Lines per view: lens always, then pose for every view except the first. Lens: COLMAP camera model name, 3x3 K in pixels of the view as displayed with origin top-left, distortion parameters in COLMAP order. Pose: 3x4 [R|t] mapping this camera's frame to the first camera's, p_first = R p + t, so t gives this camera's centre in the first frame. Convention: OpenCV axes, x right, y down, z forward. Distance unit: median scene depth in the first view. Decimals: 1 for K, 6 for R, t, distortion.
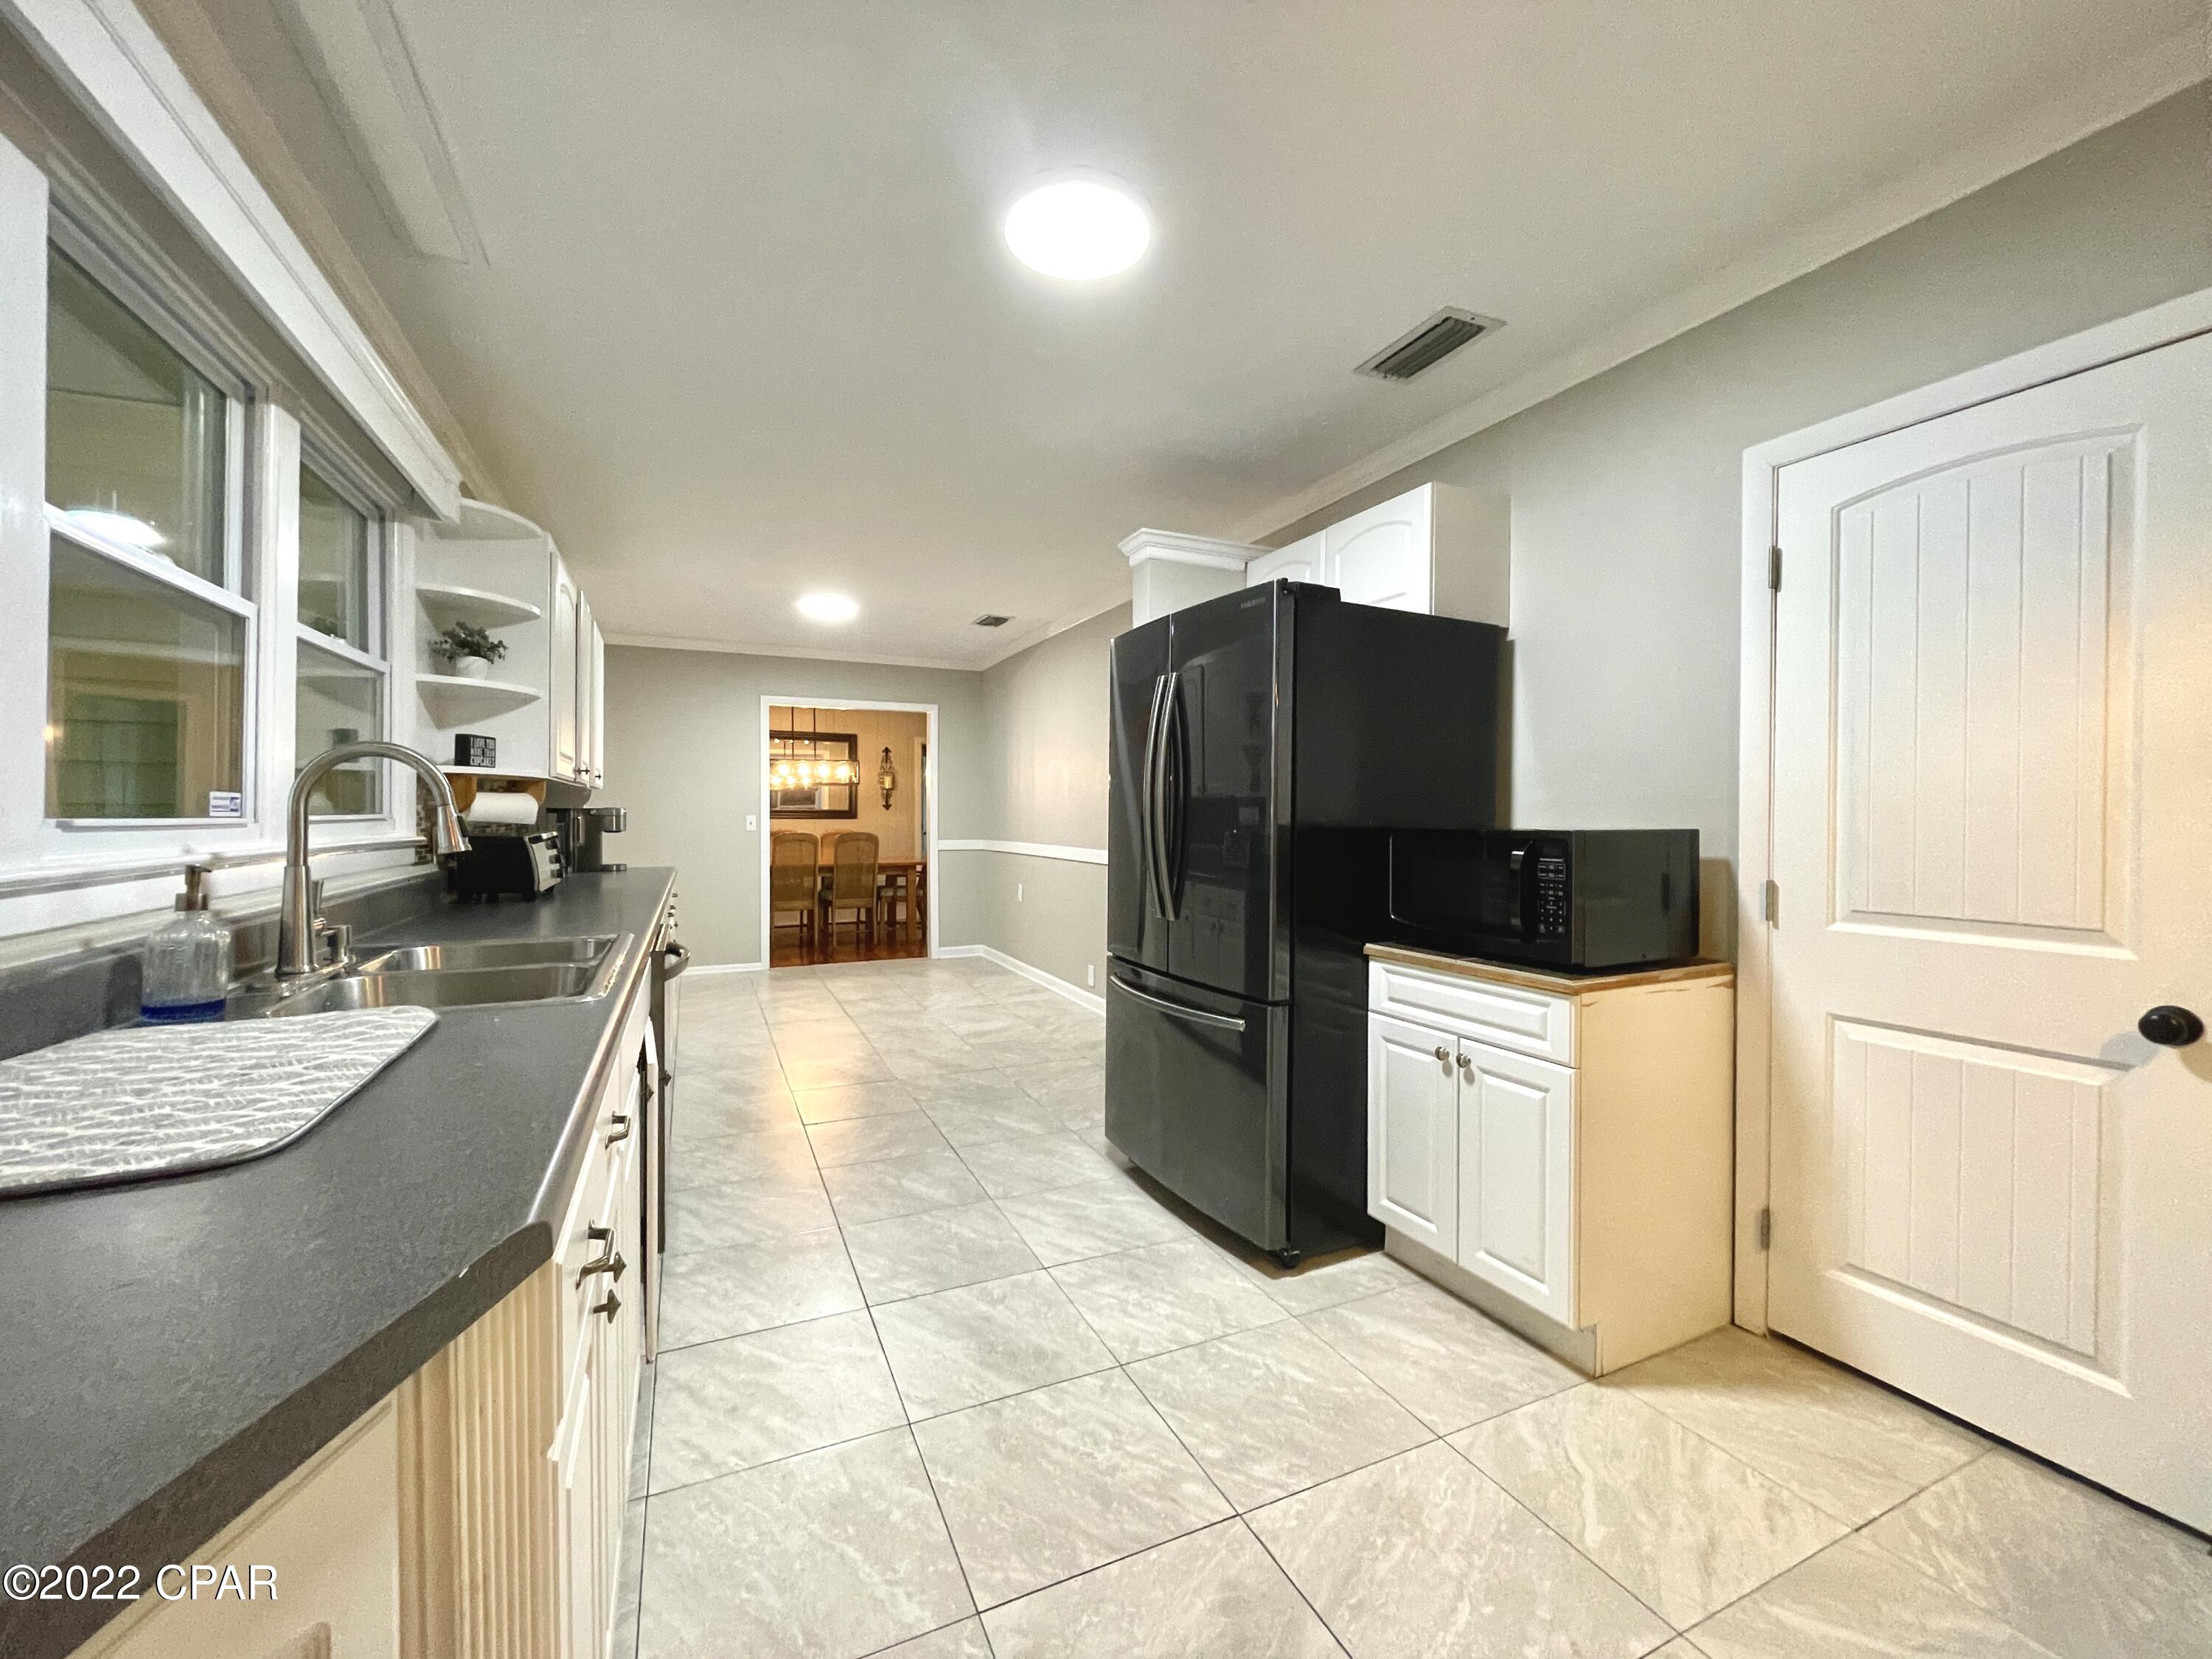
lens RADIAL K [[895.4, 0, 1108.4], [0, 895.4, 821.0], [0, 0, 1]] dist [-0.001936, -0.000293]
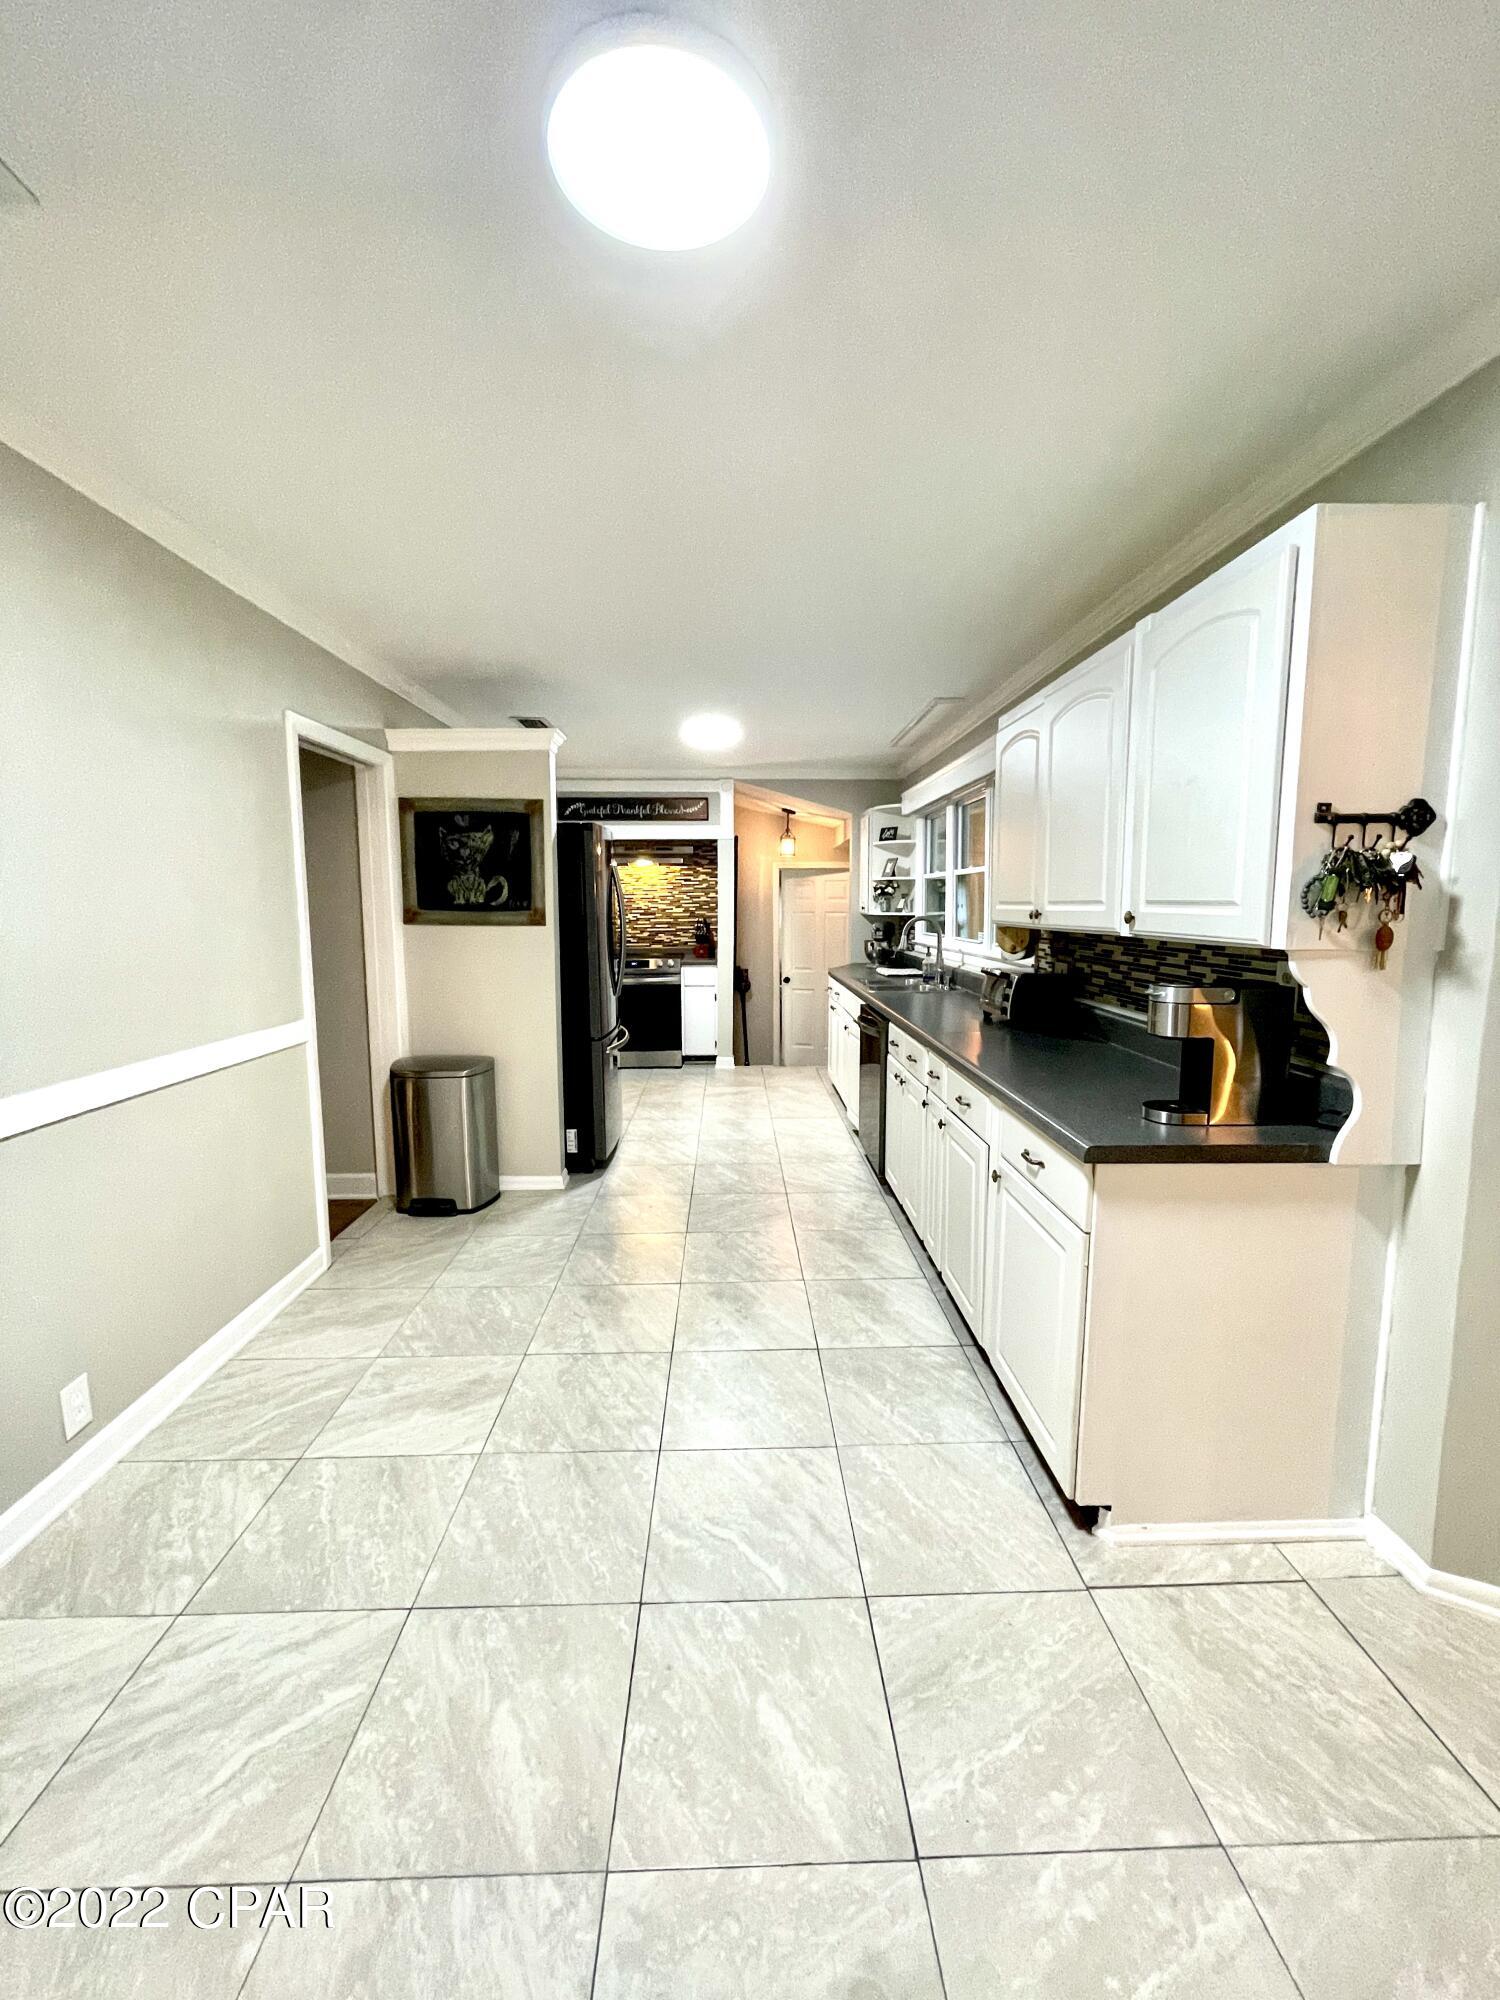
lens RADIAL K [[809.6, 0, 755.2], [0, 809.6, 1000.4], [0, 0, 1]] dist [-0.001936, -0.000293]
pose [[-0.918794, -0.036128, 0.393081, -0.819728], [0.015851, 0.991623, 0.128191, -0.088796], [-0.394419, 0.124012, -0.910524, 2.281421]]
